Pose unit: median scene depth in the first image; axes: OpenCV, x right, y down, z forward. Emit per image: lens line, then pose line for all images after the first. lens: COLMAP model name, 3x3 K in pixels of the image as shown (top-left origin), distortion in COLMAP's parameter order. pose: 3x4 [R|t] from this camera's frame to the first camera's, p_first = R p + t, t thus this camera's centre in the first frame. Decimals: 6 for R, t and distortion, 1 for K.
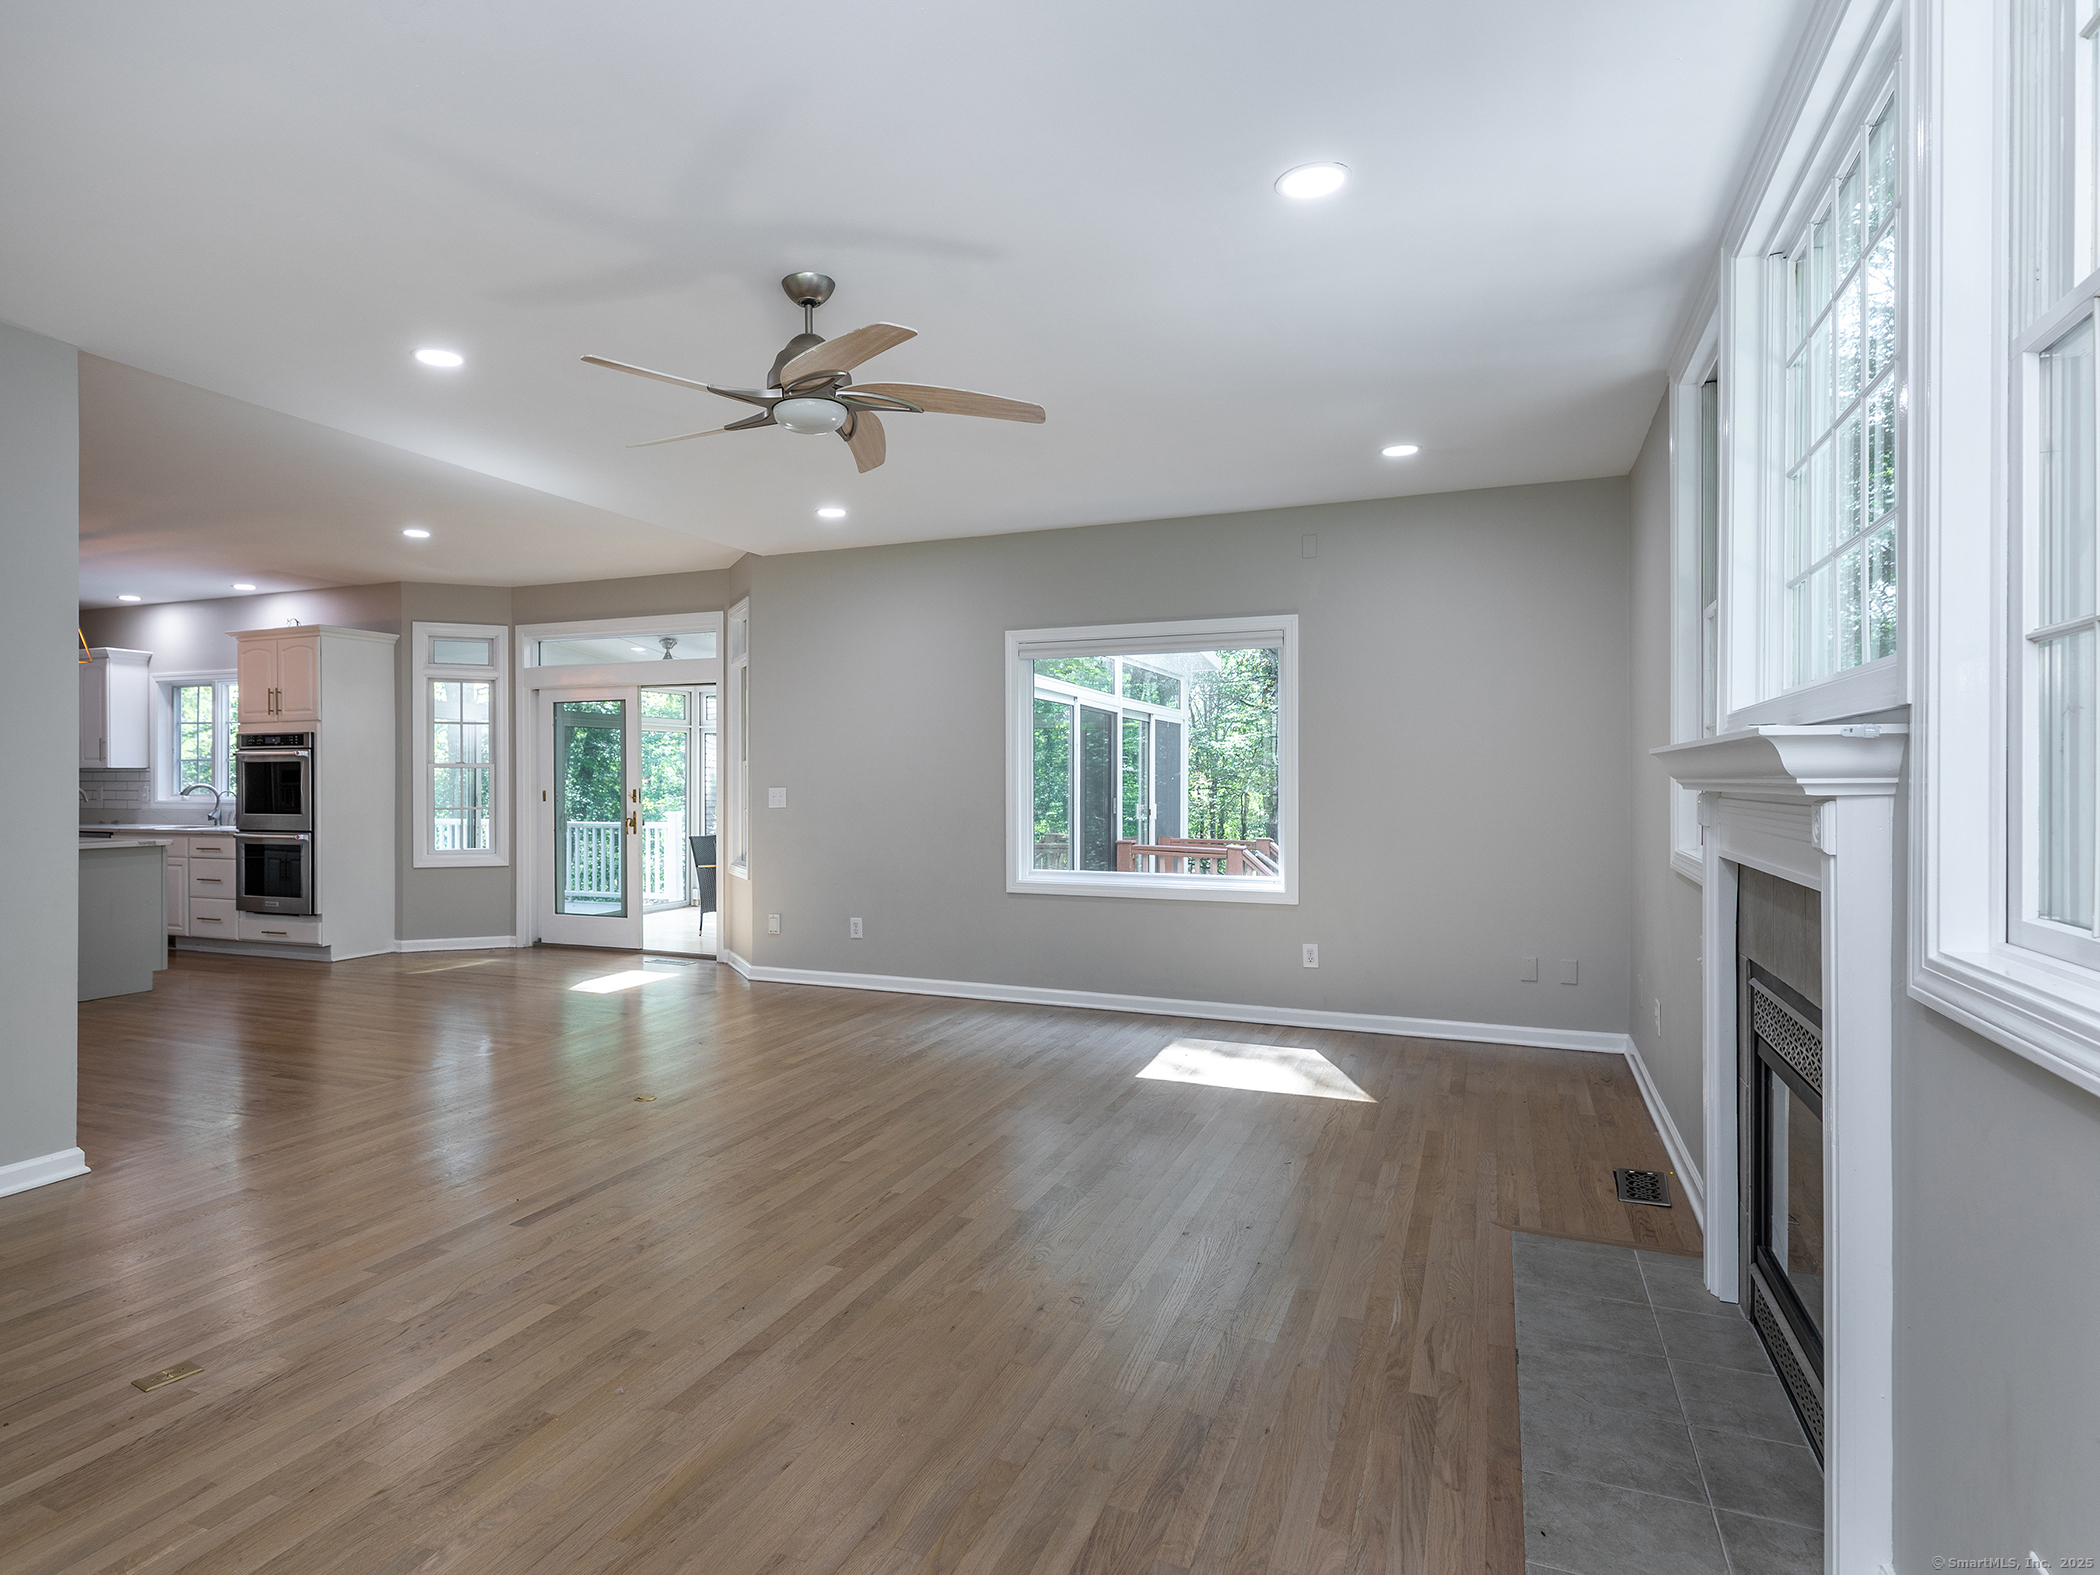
lens RADIAL K [[1209.2, 0, 975.5], [0, 1209.2, 781.3], [0, 0, 1]] dist [0.007214, -0.007500]
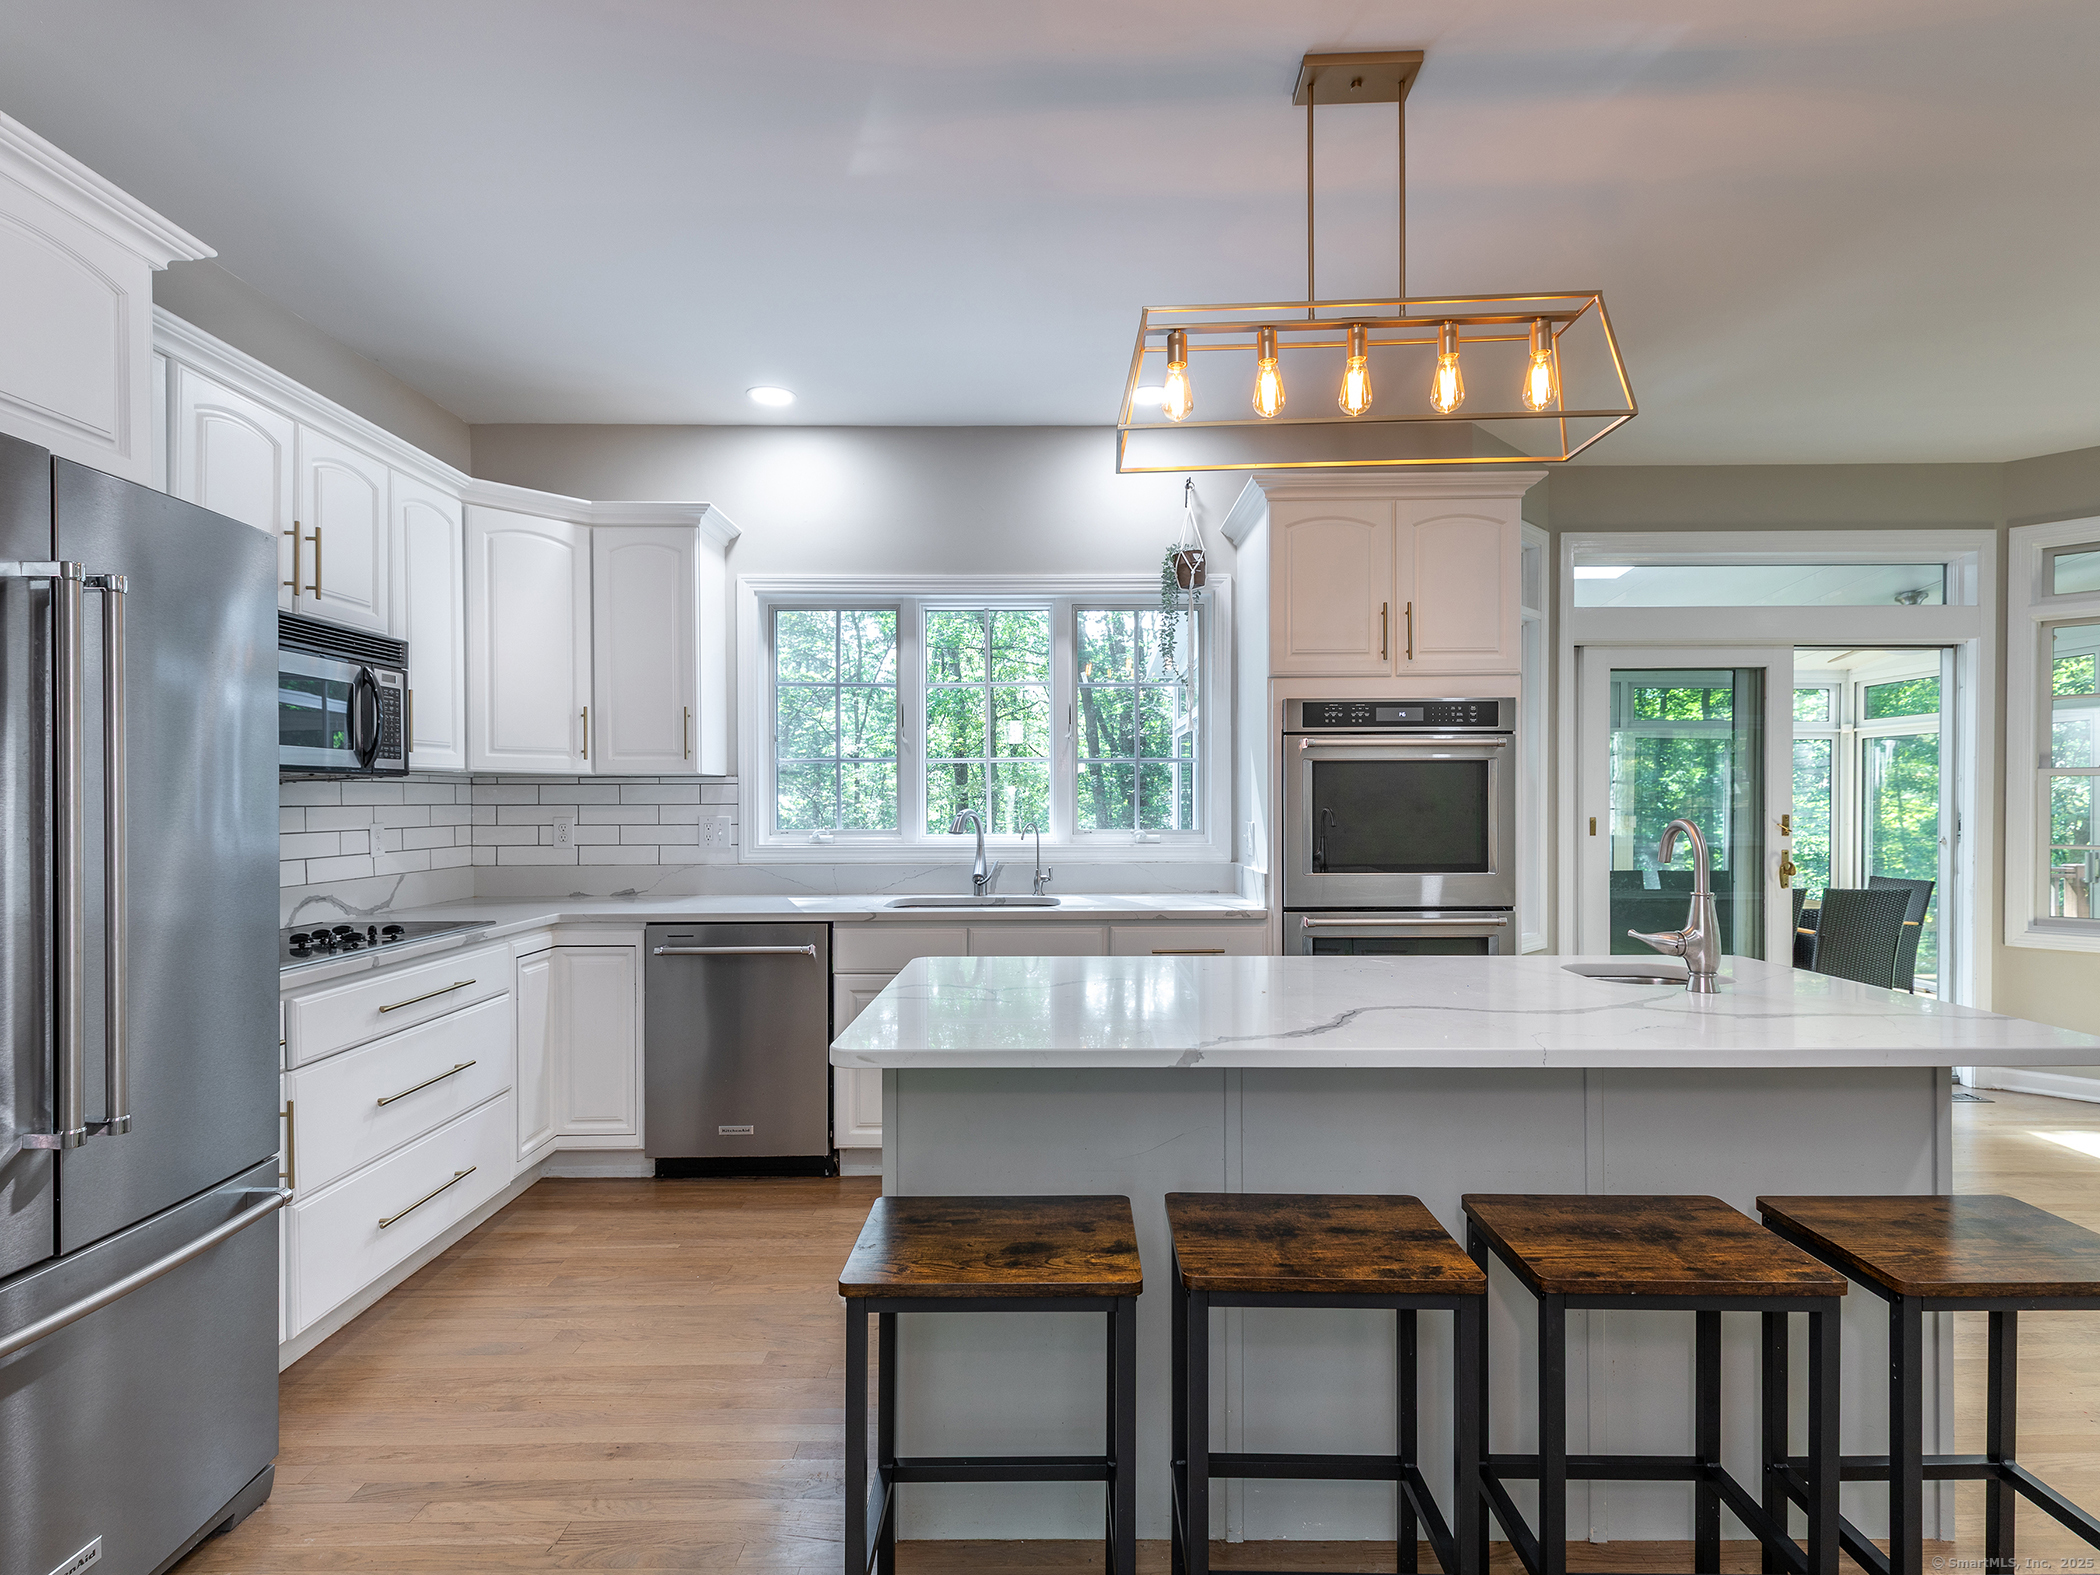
lens RADIAL K [[1075.7, 0, 1065.4], [0, 1075.7, 799.0], [0, 0, 1]] dist [0.016475, -0.001842]
pose [[0.914866, -0.001156, 0.403756, -0.846626], [0.002915, 0.999989, -0.003742, -0.000022], [-0.403747, 0.004601, 0.914859, 0.655594]]
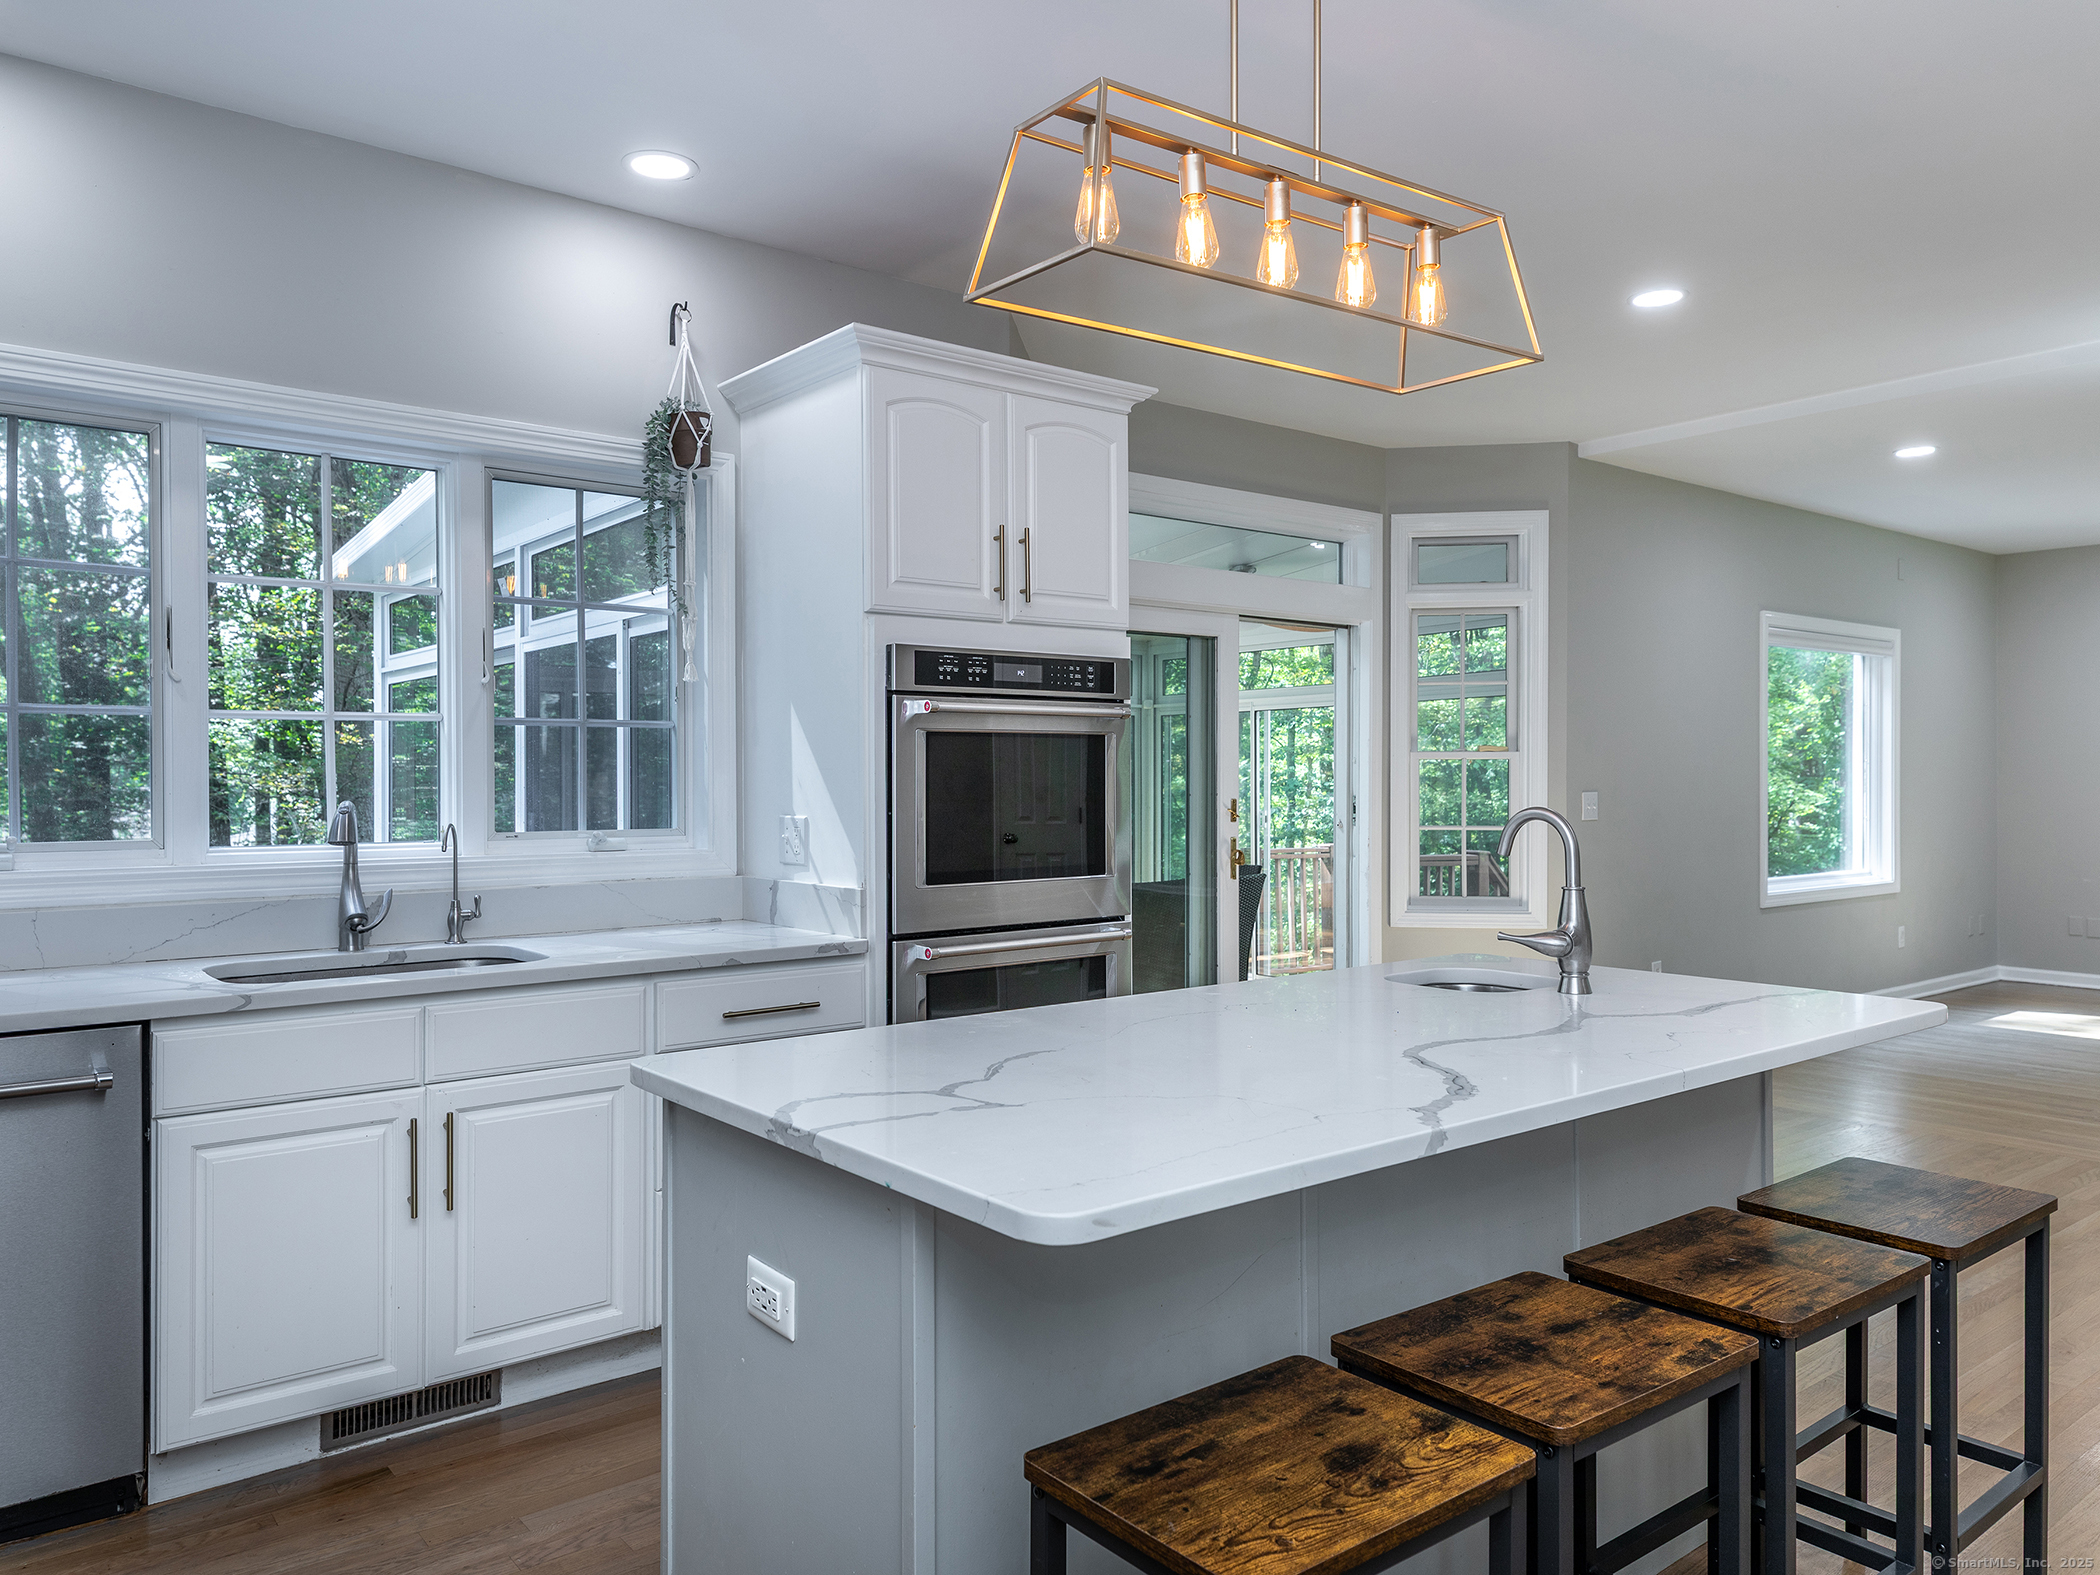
lens RADIAL K [[1477.3, 0, 1028.9], [0, 1477.3, 778.6], [0, 0, 1]] dist [0.023015, -0.003159]
pose [[0.468889, -0.001162, 0.883256, -0.942582], [0.004206, 0.999991, -0.000917, -0.002234], [-0.883247, 0.004145, 0.468890, 0.773830]]
